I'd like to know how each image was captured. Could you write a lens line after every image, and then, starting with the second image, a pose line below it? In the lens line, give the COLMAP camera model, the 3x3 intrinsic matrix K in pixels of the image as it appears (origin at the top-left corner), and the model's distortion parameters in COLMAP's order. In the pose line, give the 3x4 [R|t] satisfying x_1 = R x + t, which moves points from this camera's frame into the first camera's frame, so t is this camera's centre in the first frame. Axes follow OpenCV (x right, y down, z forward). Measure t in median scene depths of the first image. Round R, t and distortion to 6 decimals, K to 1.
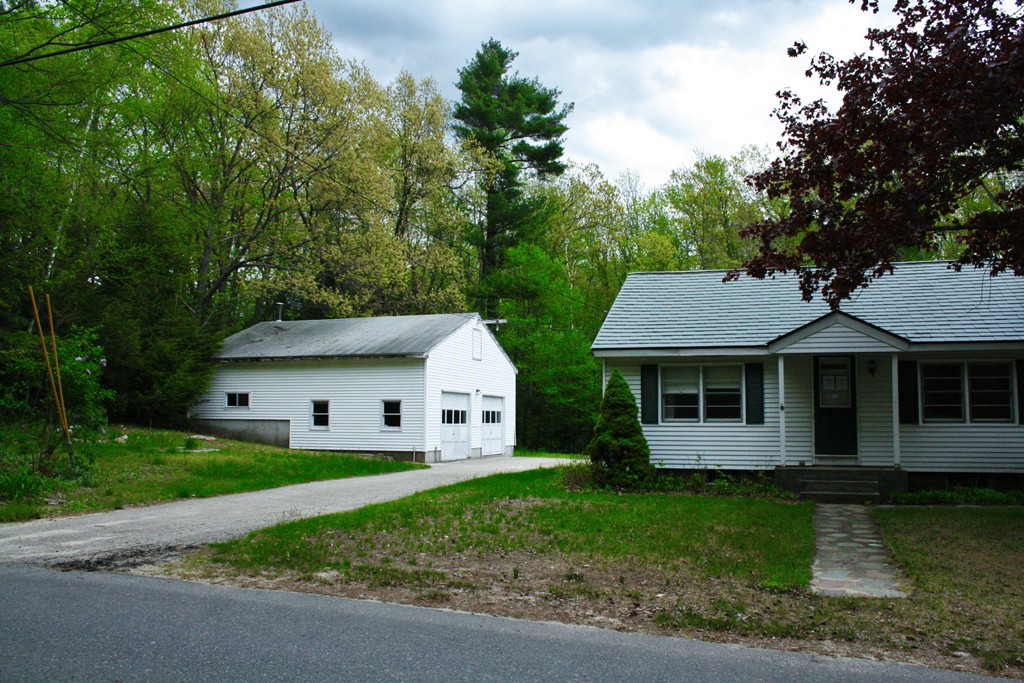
lens RADIAL K [[850.5, 0, 512.0], [0, 850.5, 341.5], [0, 0, 1]] dist [-0.117957, 0.007589]
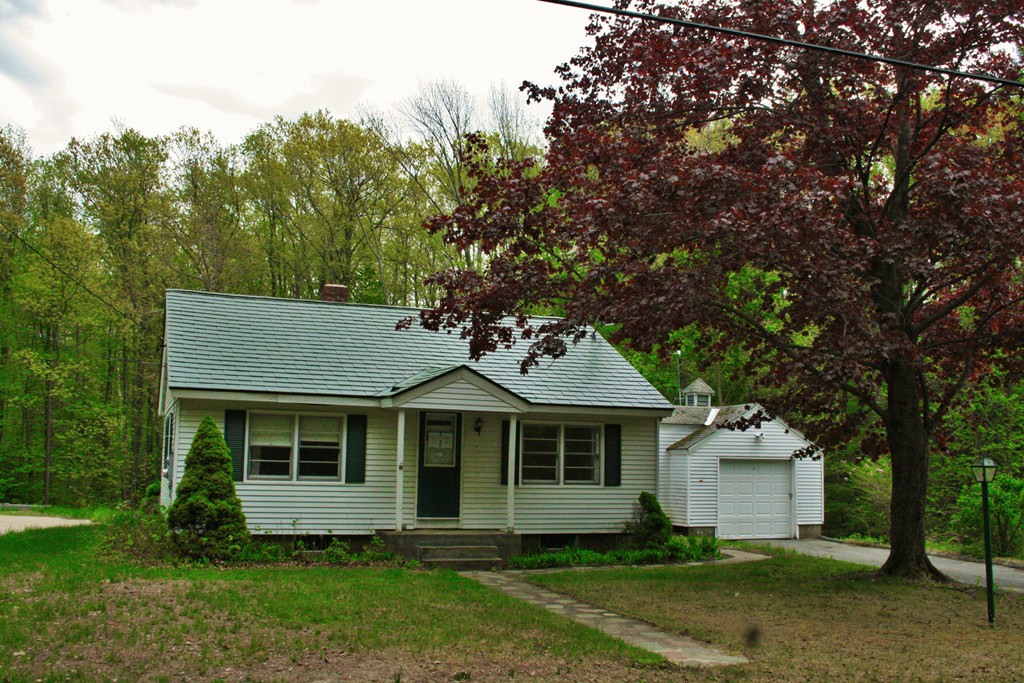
lens RADIAL K [[1039.5, 0, 512.0], [0, 1039.5, 341.5], [0, 0, 1]] dist [-0.178823, 0.314880]
pose [[0.772963, 0.079832, 0.629408, -0.273326], [-0.070171, 0.996723, -0.040246, -0.018462], [-0.630558, -0.013058, 0.776032, 0.046961]]
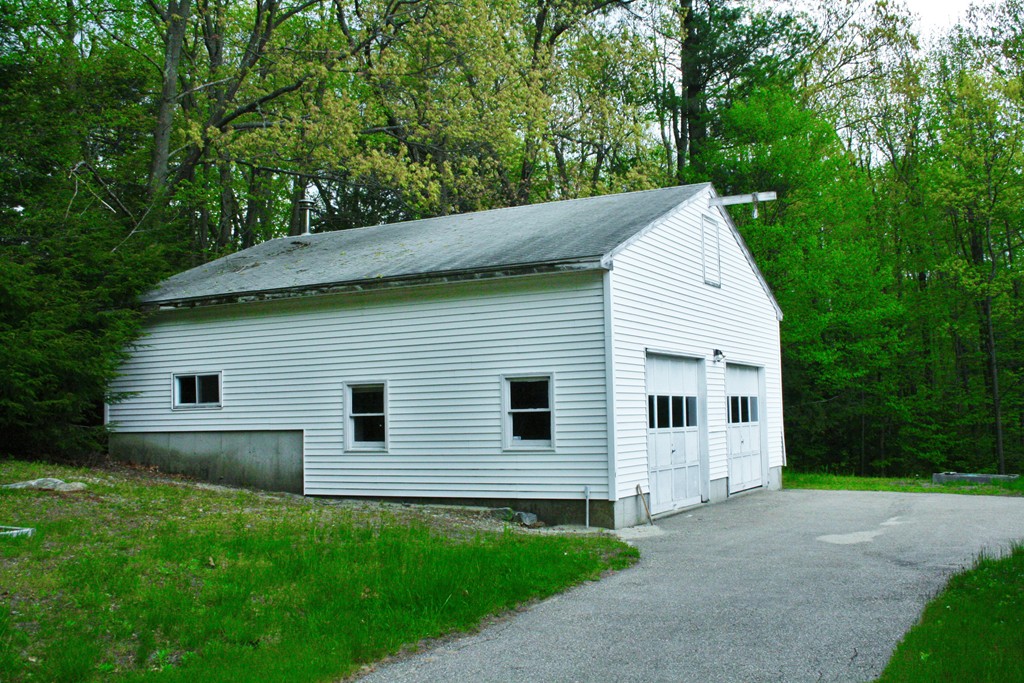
lens RADIAL K [[1039.5, 0, 512.0], [0, 1039.5, 341.5], [0, 0, 1]] dist [-0.178823, 0.314880]
pose [[0.985601, -0.038958, -0.164536, -0.105774], [0.042492, 0.998934, 0.018013, 0.069048], [0.163659, -0.024745, 0.986207, 0.806911]]
